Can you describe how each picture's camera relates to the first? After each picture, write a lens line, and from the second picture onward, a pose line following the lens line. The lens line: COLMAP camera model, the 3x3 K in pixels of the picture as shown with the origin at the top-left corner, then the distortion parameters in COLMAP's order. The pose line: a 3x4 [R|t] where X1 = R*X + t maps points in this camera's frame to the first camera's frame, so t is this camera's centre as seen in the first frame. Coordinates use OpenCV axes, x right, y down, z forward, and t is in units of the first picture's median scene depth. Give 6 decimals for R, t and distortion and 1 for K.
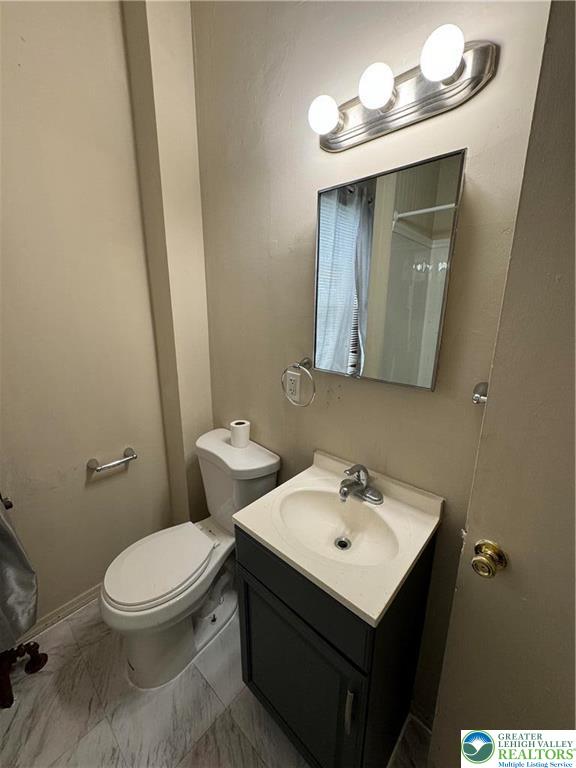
lens RADIAL K [[305.6, 0, 288.0], [0, 305.6, 384.0], [0, 0, 1]] dist [-0.001540, 0.000784]
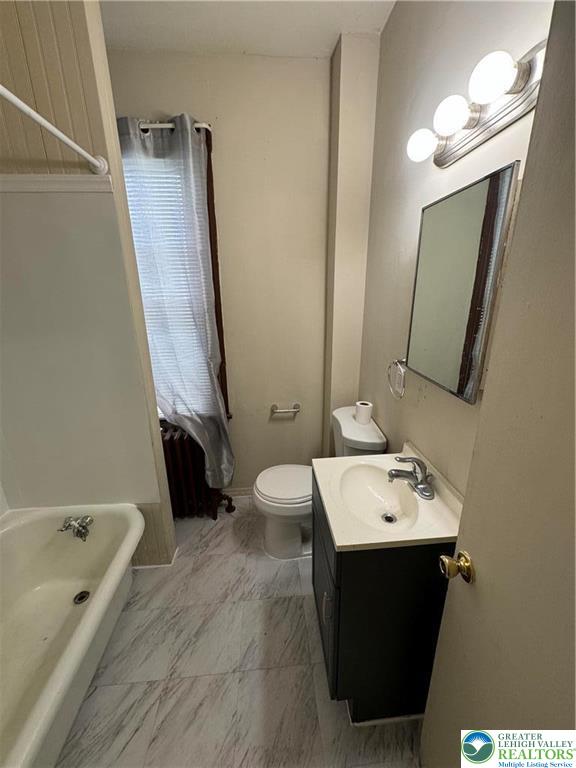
lens RADIAL K [[305.6, 0, 288.0], [0, 305.6, 384.0], [0, 0, 1]] dist [-0.001540, 0.000784]
pose [[0.729762, 0.190816, -0.656534, 0.459597], [-0.157848, 0.981344, 0.109764, -0.038245], [0.665230, 0.023531, 0.746268, -0.113004]]
